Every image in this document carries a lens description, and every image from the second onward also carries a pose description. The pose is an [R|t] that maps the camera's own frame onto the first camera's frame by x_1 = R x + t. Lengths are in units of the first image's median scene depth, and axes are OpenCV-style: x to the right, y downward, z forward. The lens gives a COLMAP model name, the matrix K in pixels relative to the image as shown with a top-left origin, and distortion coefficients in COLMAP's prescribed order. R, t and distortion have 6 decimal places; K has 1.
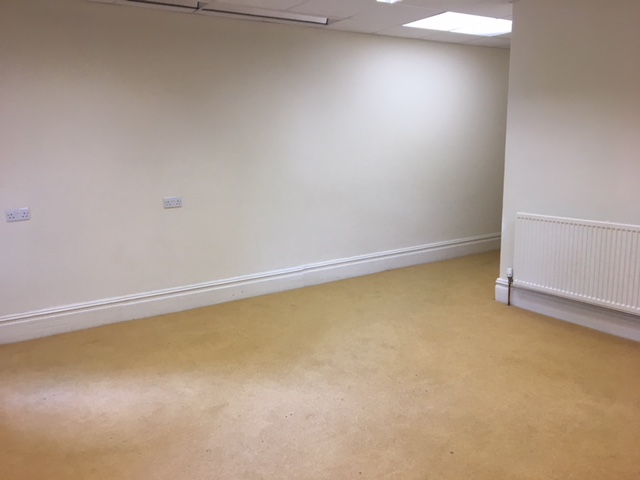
lens RADIAL K [[536.6, 0, 321.2], [0, 536.6, 241.5], [0, 0, 1]] dist [0.053809, -0.067919]
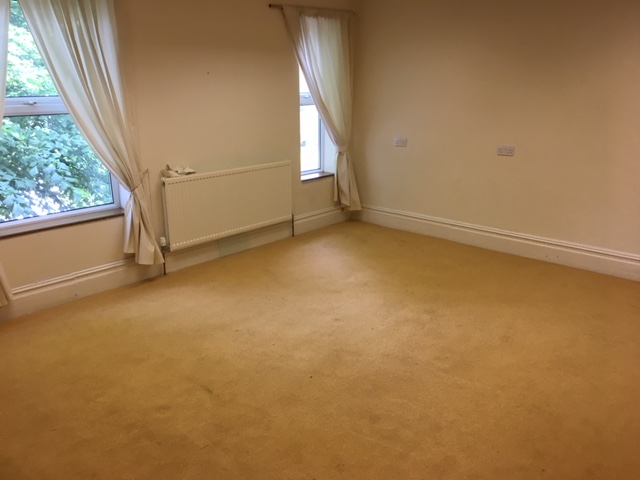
lens RADIAL K [[536.6, 0, 321.2], [0, 536.6, 241.5], [0, 0, 1]] dist [0.053809, -0.067919]
pose [[0.140080, 0.273719, -0.951554, 0.745722], [-0.167438, 0.953737, 0.249699, -0.106768], [0.975880, 0.124348, 0.179431, 0.470850]]
